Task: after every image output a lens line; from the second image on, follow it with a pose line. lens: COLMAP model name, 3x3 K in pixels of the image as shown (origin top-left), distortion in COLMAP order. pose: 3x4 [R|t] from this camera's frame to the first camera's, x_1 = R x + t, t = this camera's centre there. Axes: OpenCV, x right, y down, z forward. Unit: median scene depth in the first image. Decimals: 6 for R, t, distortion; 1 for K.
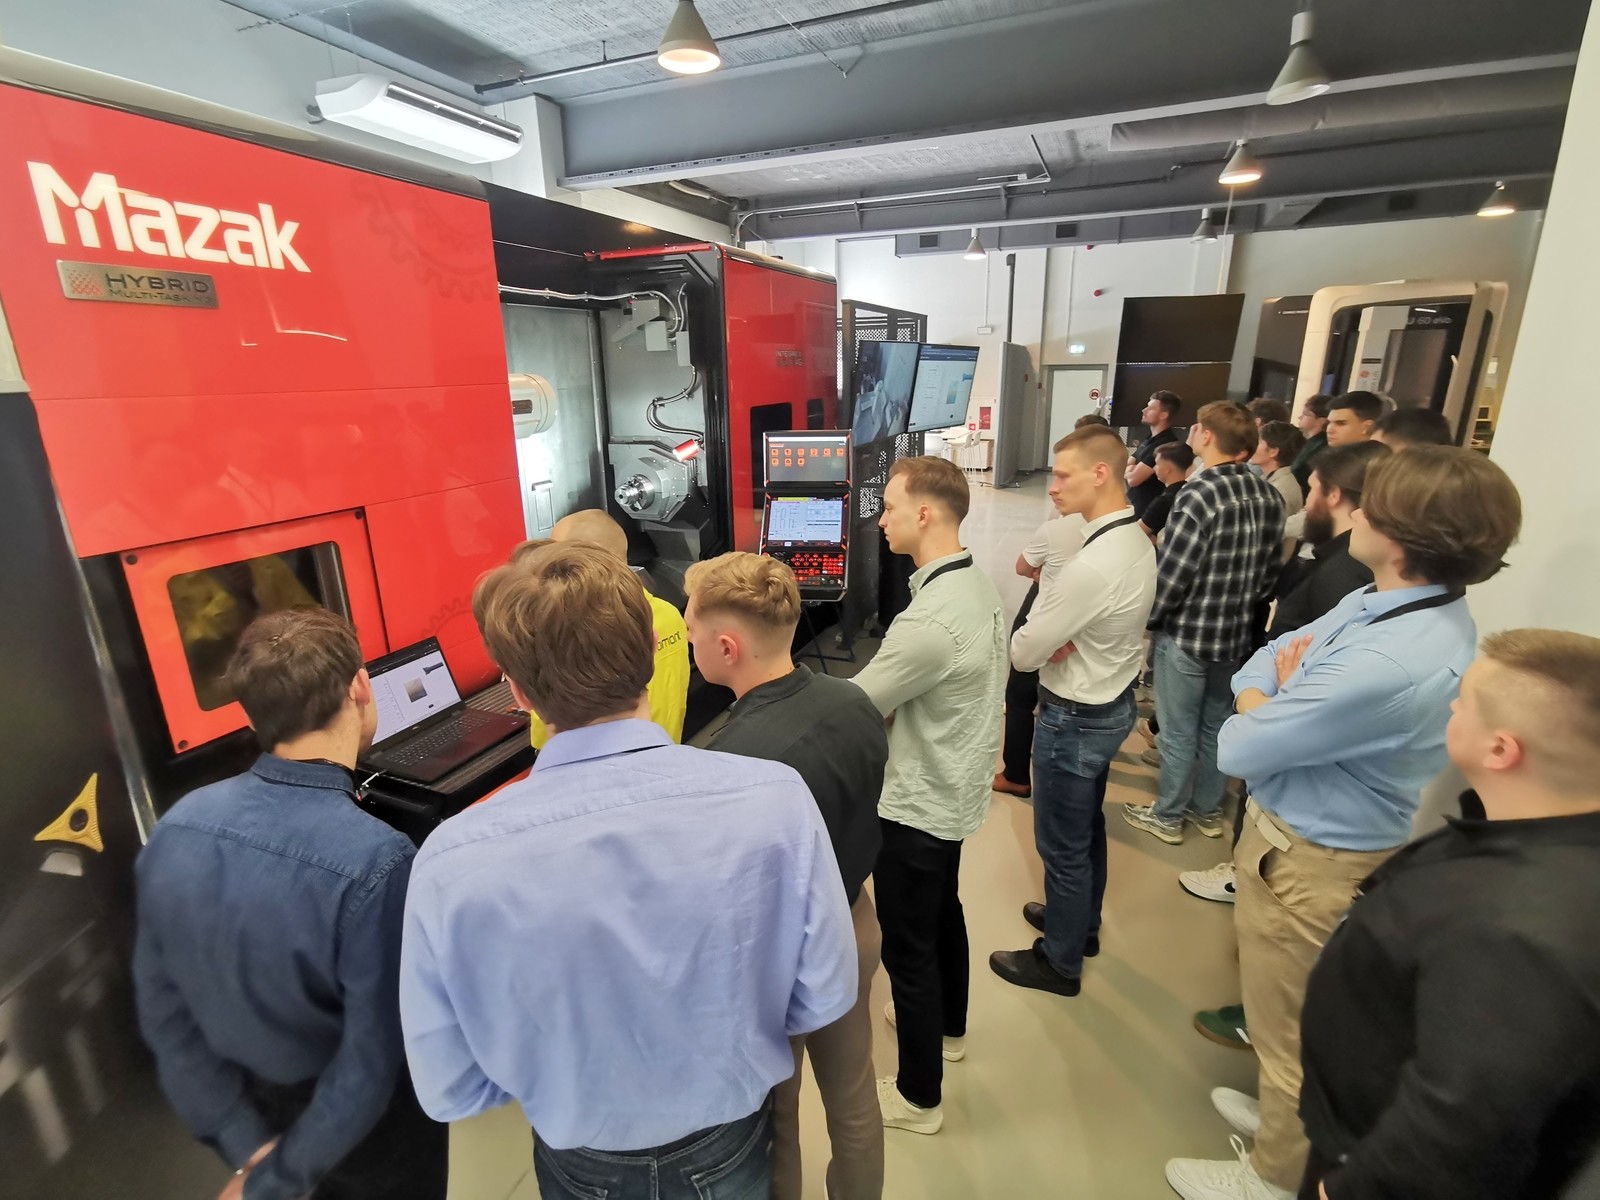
lens RADIAL K [[785.1, 0, 804.5], [0, 785.1, 598.3], [0, 0, 1]] dist [-0.000740, -0.000285]
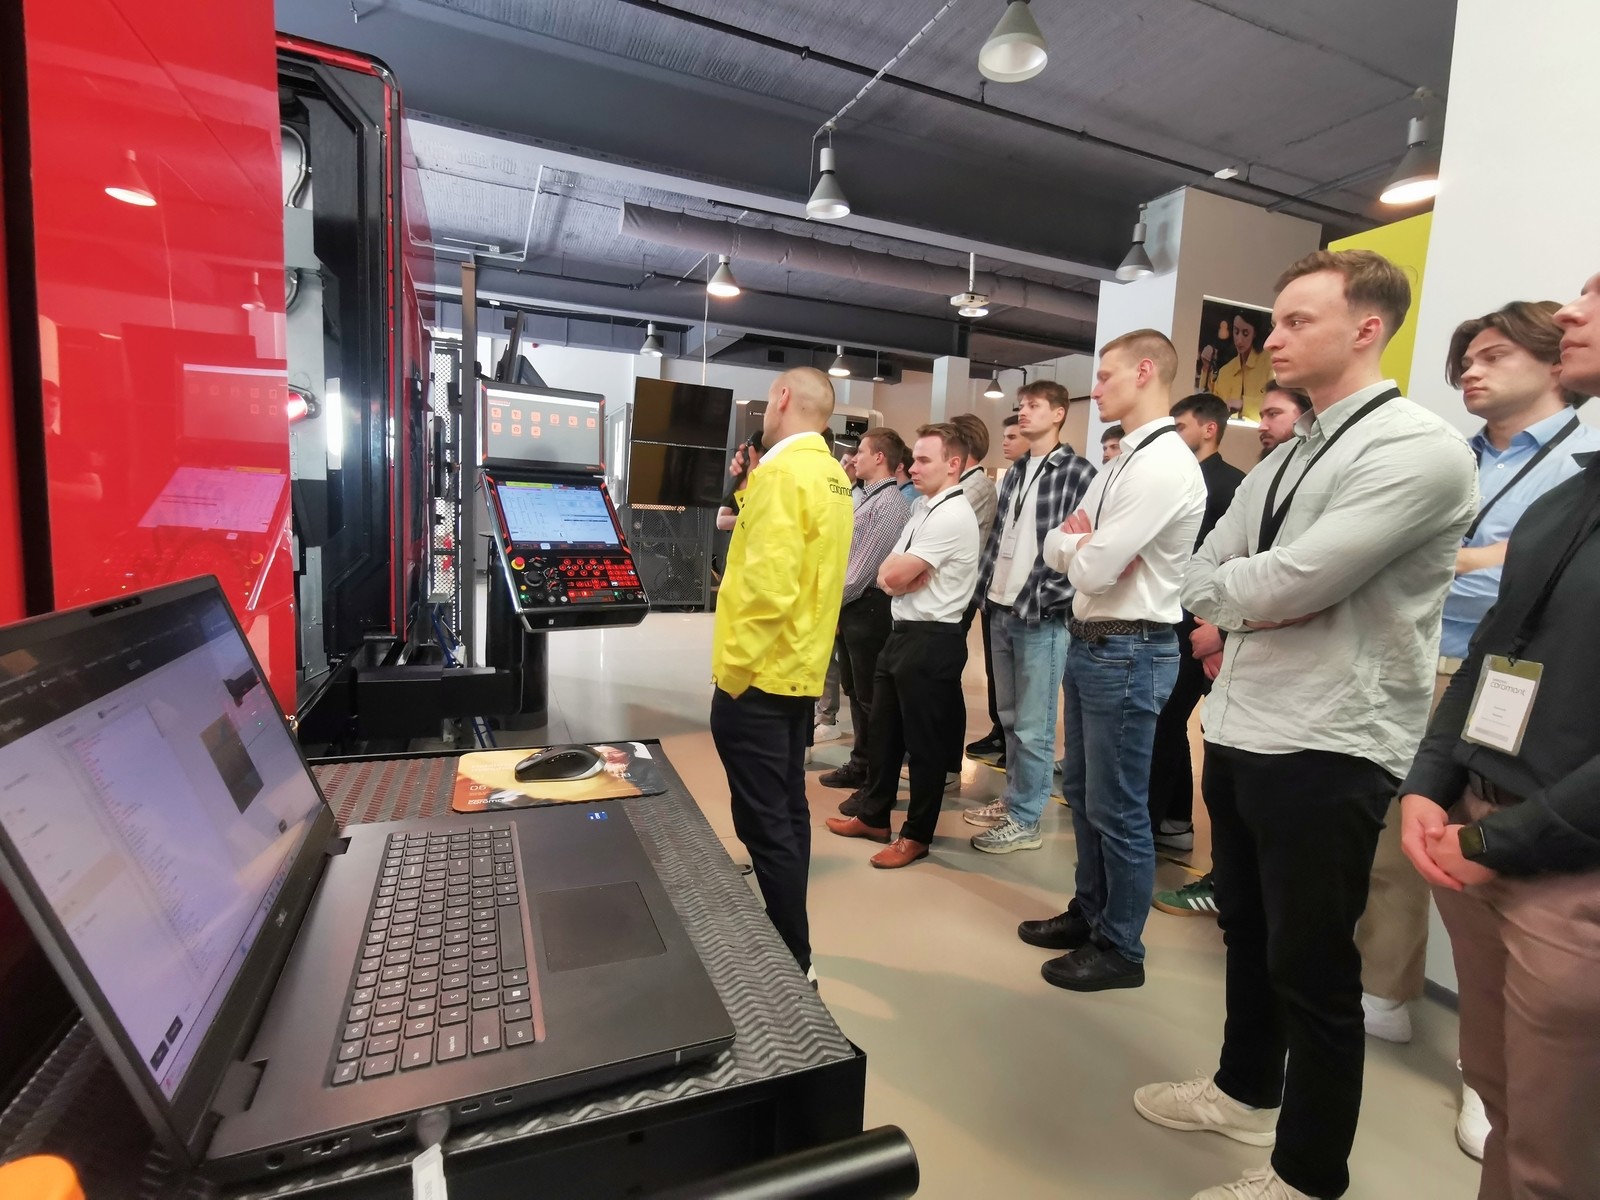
lens RADIAL K [[780.7, 0, 801.6], [0, 780.7, 599.0], [0, 0, 1]] dist [-0.044867, 0.049630]
pose [[0.655558, -0.032156, 0.754460, -0.360903], [0.185505, 0.975336, -0.119617, 0.086256], [-0.732005, 0.218372, 0.645354, 0.444704]]
